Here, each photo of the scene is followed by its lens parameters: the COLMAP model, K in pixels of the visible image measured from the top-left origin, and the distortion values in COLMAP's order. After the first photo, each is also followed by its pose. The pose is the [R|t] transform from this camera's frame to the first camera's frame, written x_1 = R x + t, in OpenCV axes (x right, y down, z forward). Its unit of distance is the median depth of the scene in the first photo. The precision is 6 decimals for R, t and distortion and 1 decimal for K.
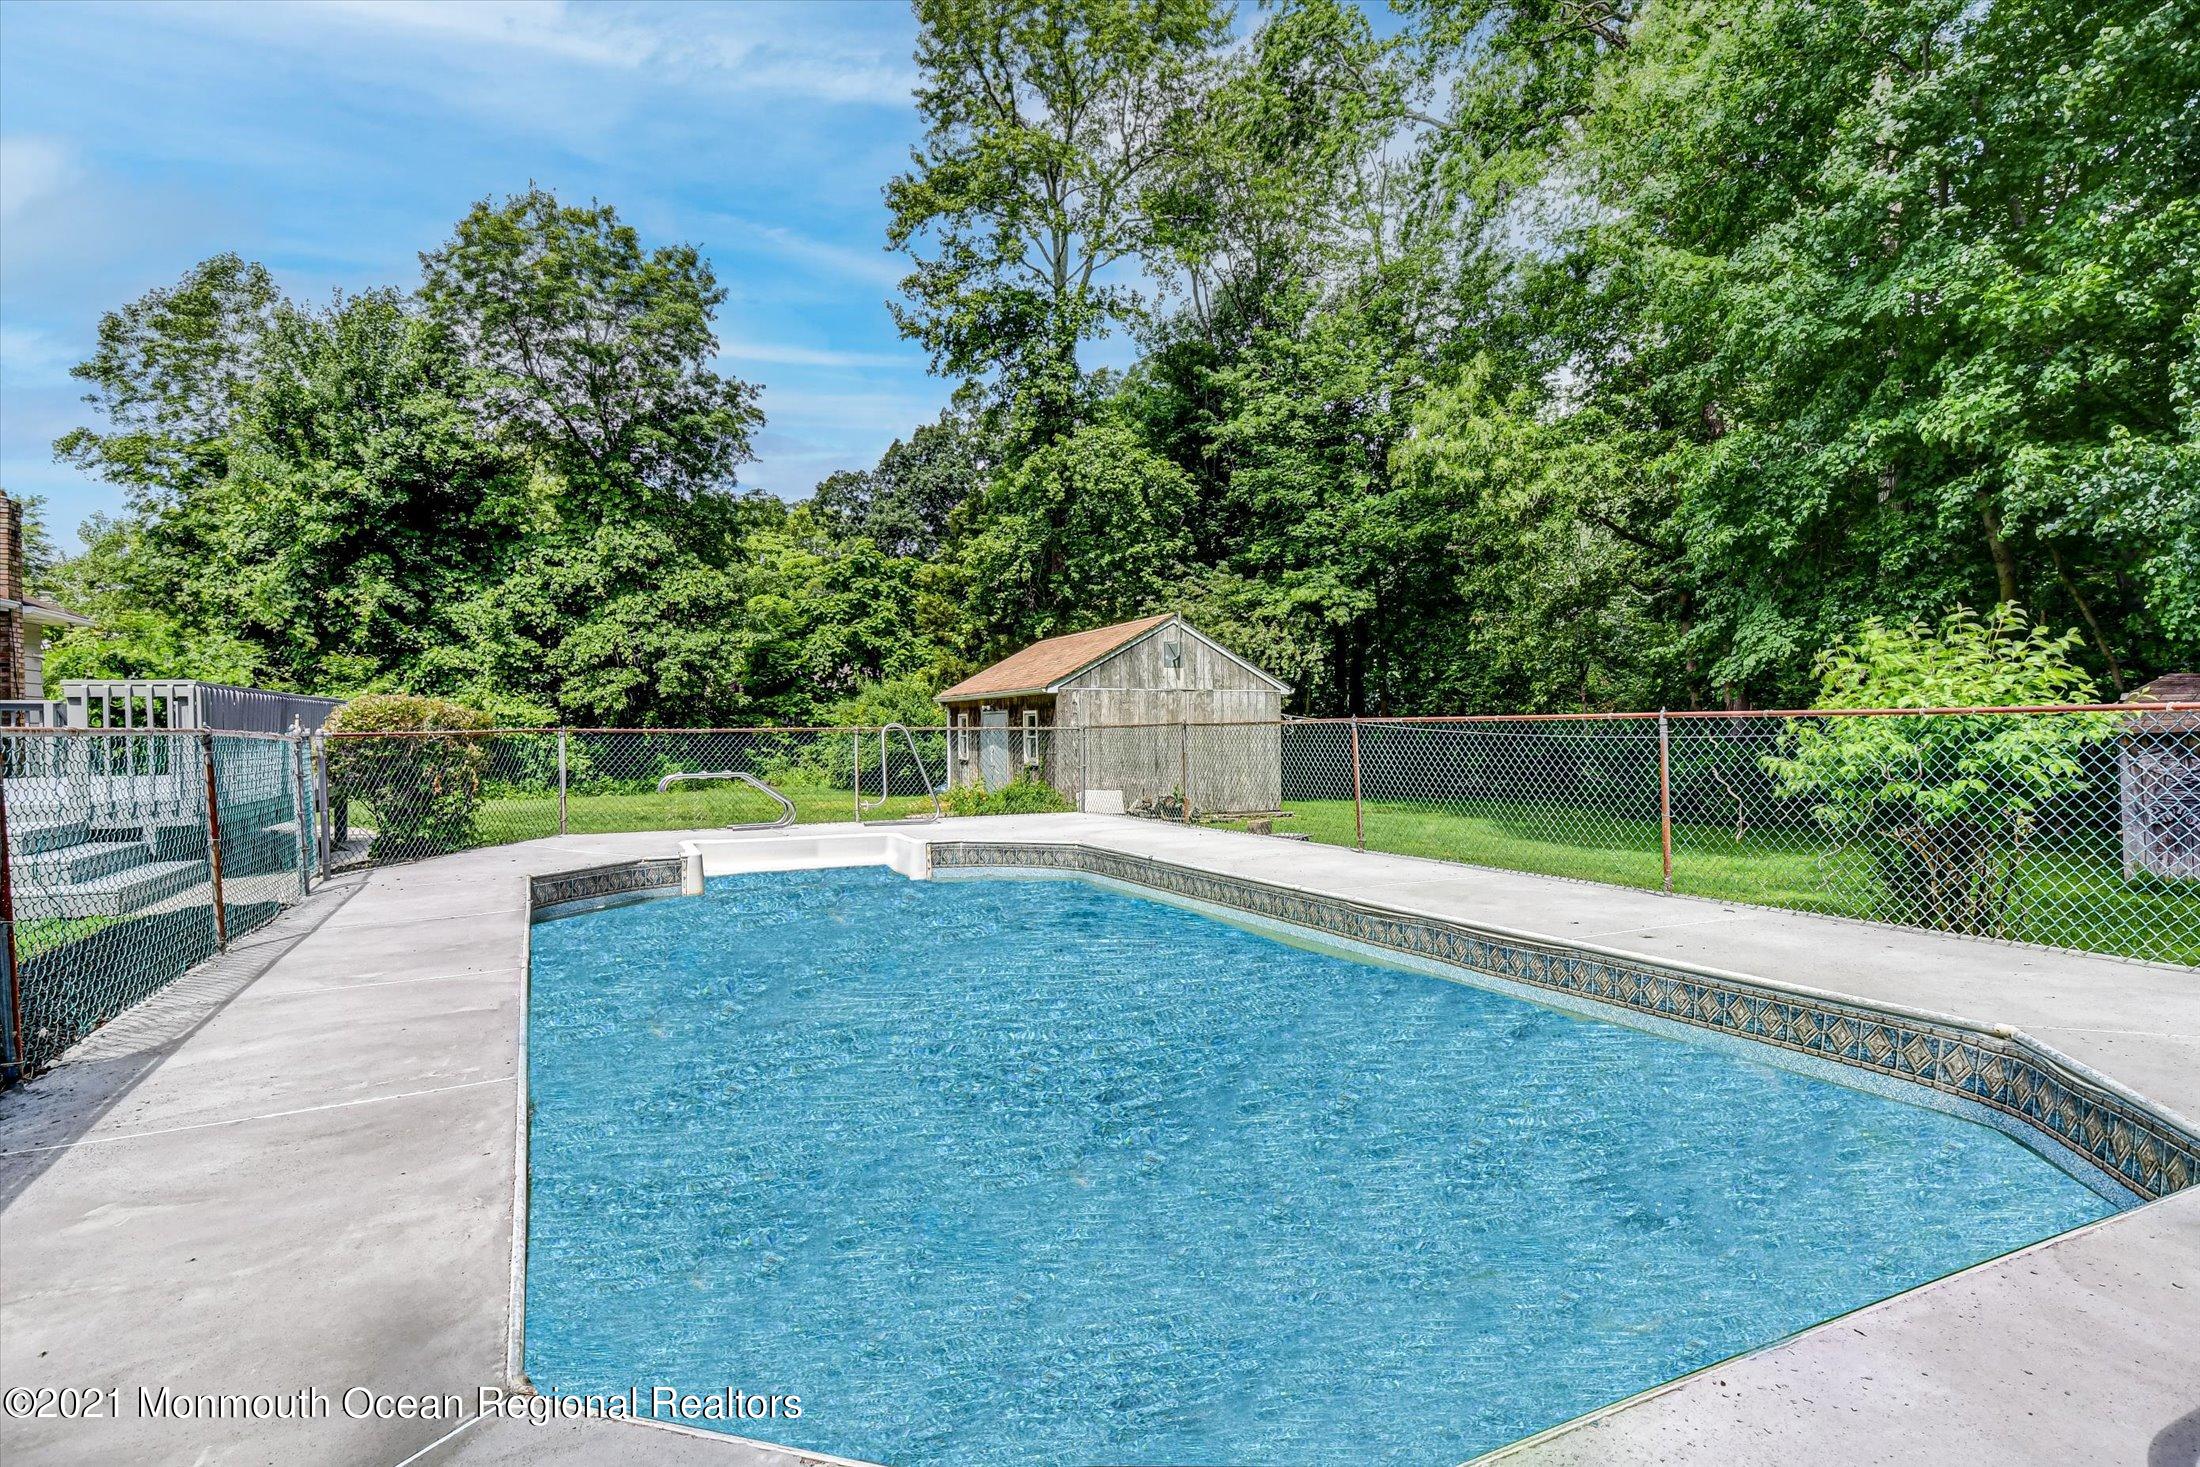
lens RADIAL K [[1109.1, 0, 1103.7], [0, 1109.1, 741.6], [0, 0, 1]] dist [0.044444, -0.000103]
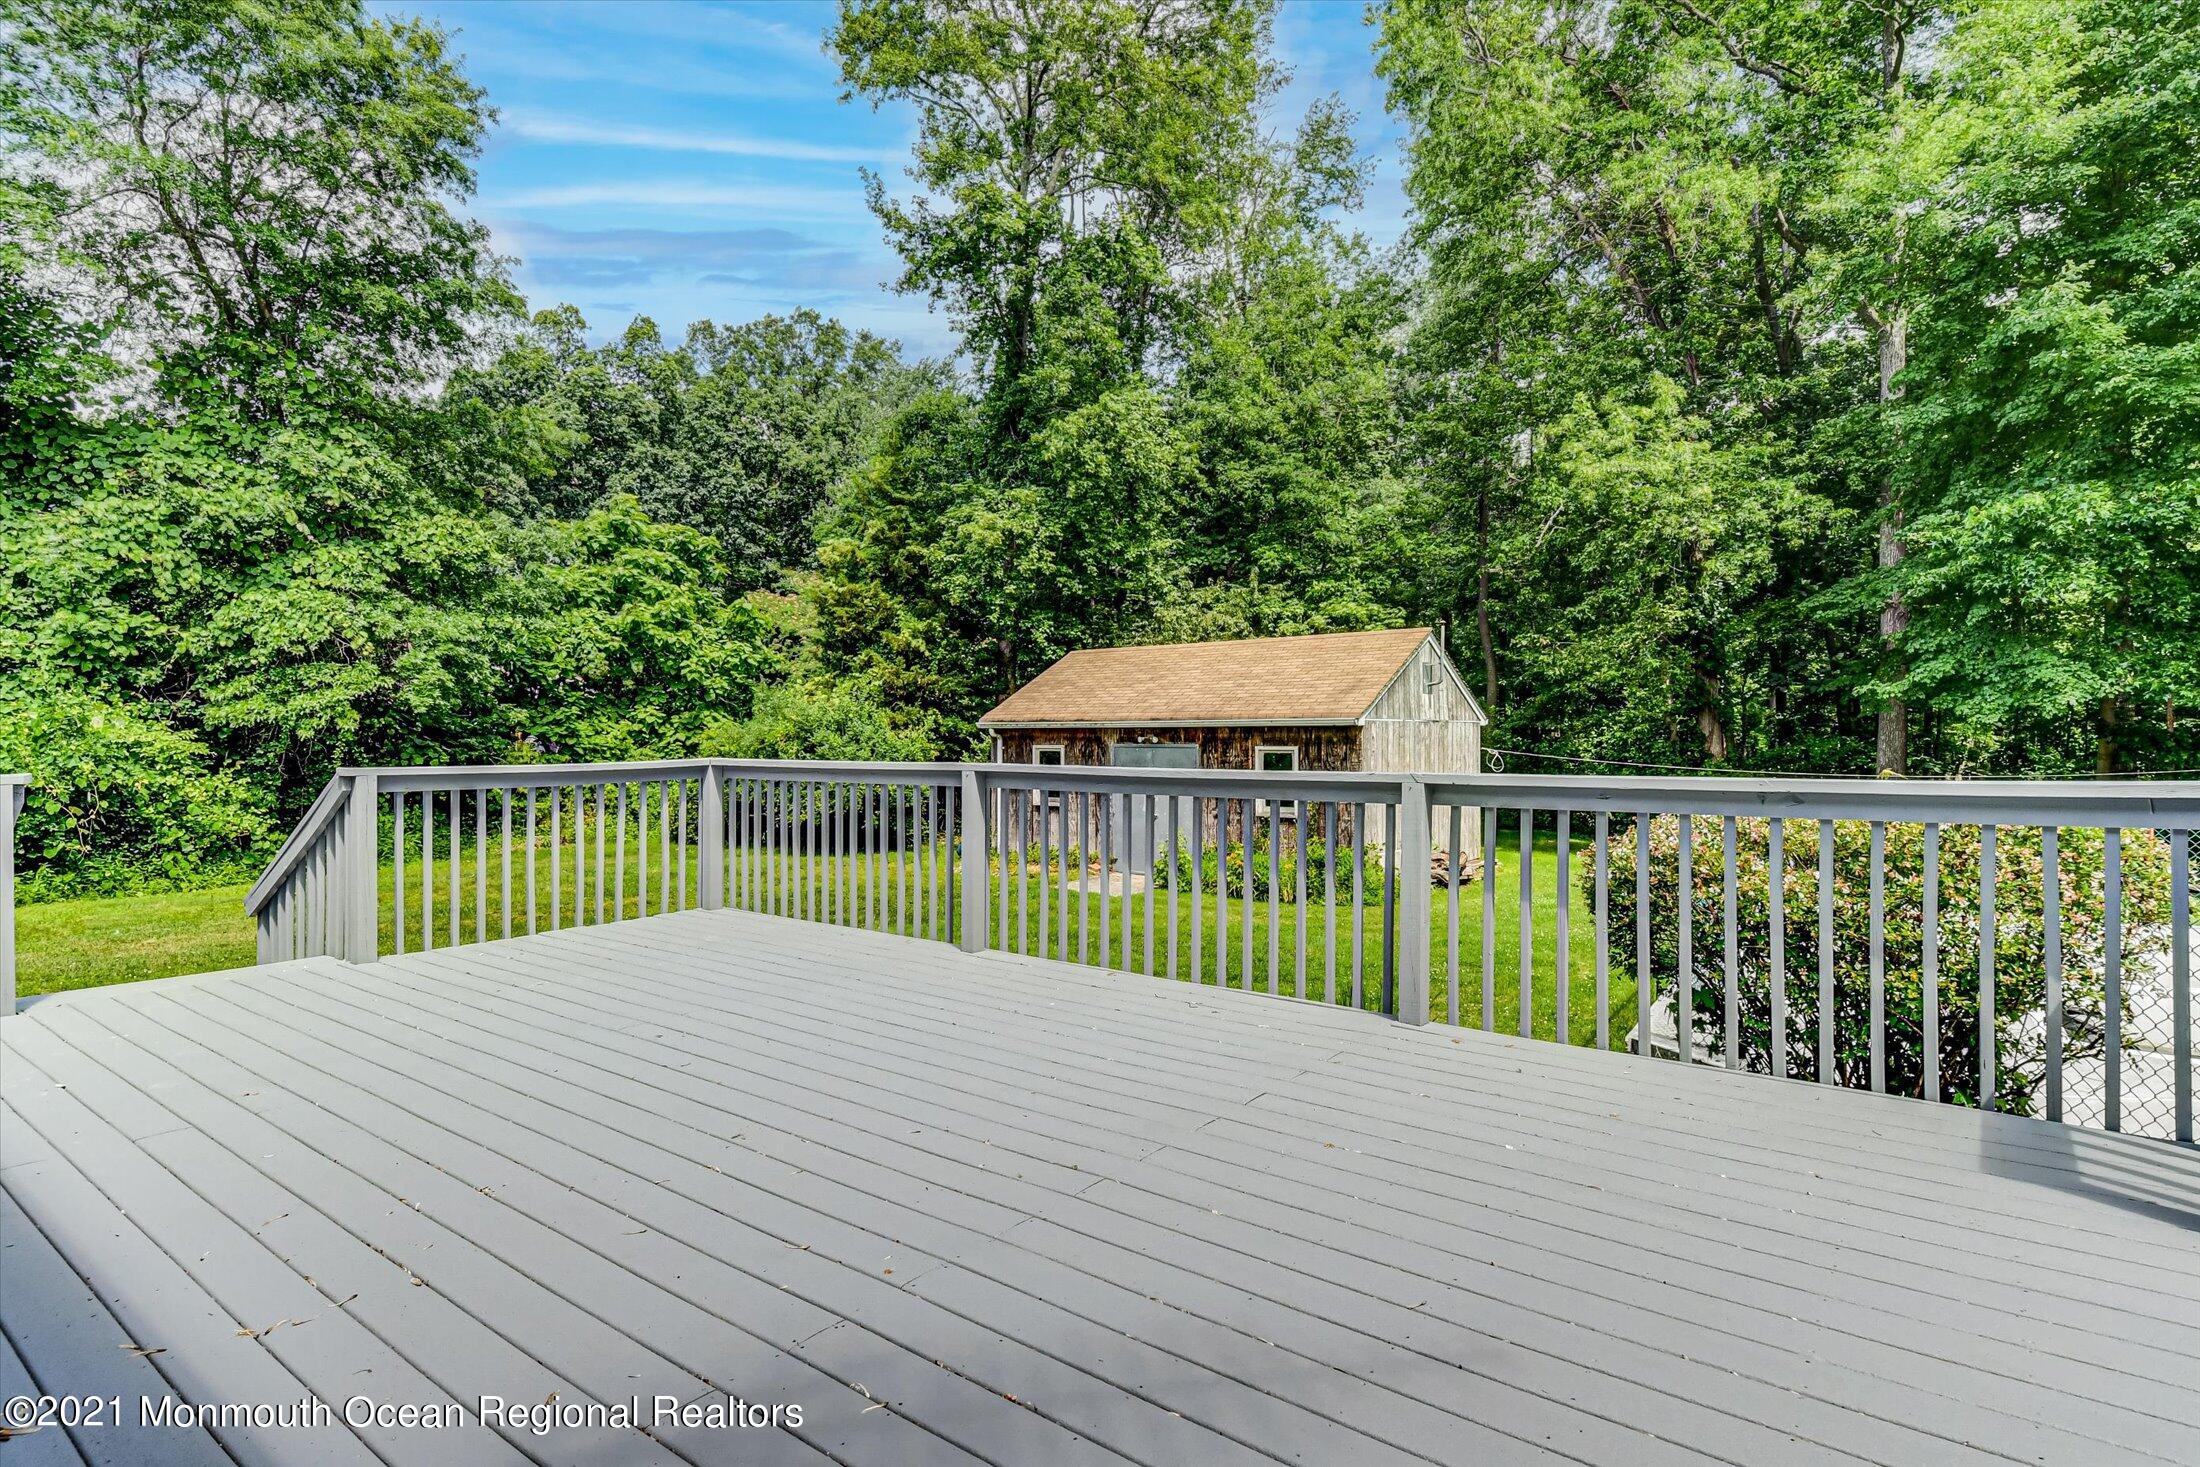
lens RADIAL K [[1109.1, 0, 1103.7], [0, 1109.1, 741.6], [0, 0, 1]] dist [0.044444, -0.000103]
pose [[0.881963, 0.000298, 0.471318, -0.348670], [0.003125, 0.999974, -0.006479, -0.017444], [-0.471308, 0.007188, 0.881939, 0.251586]]
